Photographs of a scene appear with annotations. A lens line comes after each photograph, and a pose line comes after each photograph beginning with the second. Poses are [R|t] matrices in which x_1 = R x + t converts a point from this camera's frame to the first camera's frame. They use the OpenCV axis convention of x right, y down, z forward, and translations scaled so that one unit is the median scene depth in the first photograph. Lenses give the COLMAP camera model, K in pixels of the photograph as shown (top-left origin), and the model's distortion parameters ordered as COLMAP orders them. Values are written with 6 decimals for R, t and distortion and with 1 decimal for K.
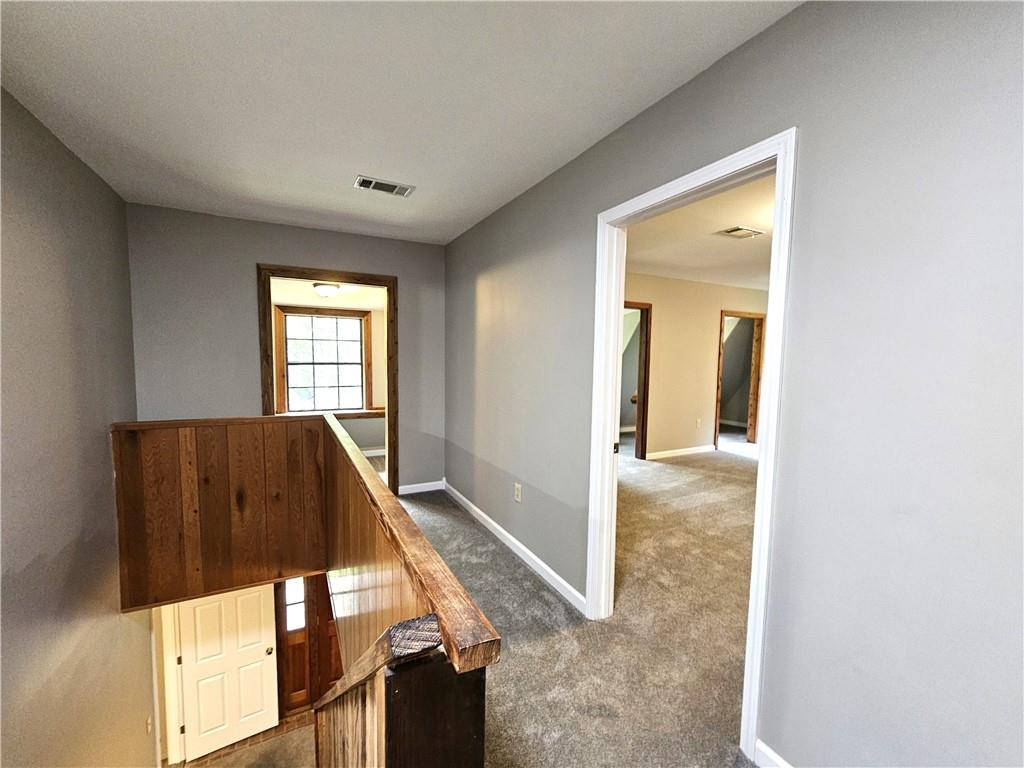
lens RADIAL K [[415.7, 0, 512.7], [0, 415.7, 386.5], [0, 0, 1]] dist [-0.002288, -0.000675]
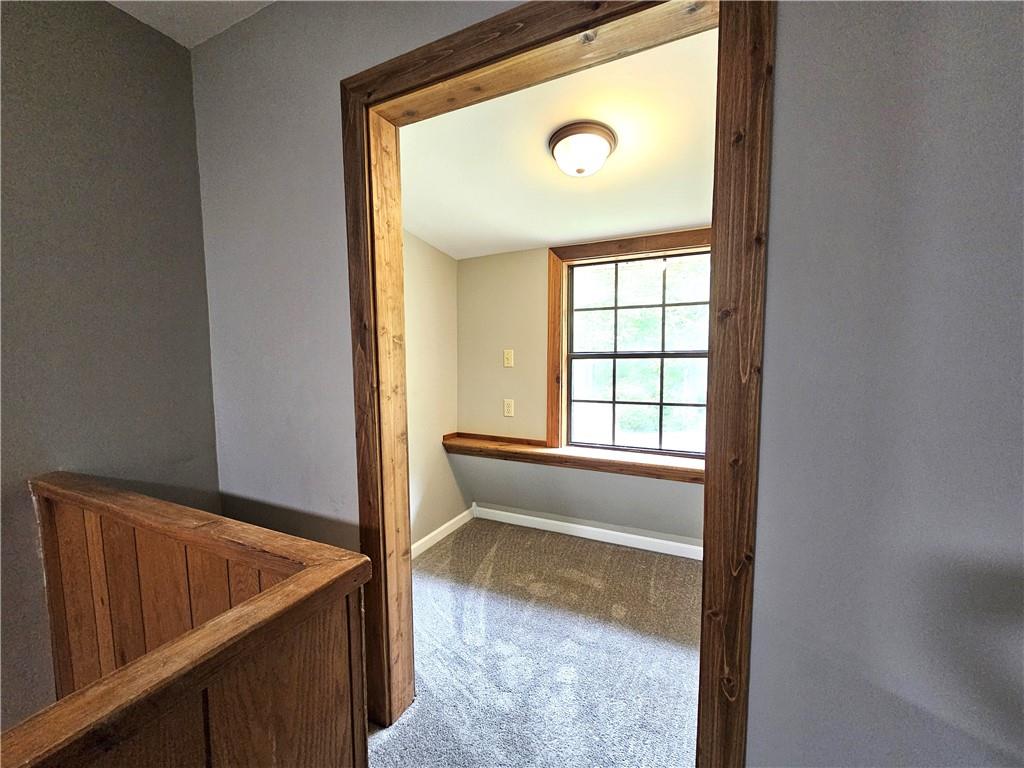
lens RADIAL K [[415.7, 0, 510.8], [0, 415.7, 387.8], [0, 0, 1]] dist [-0.002288, -0.000675]
pose [[0.576315, 0.049302, -0.815739, -0.141347], [-0.042013, 0.998646, 0.030674, -0.026280], [0.816147, 0.016593, 0.577606, 0.612659]]
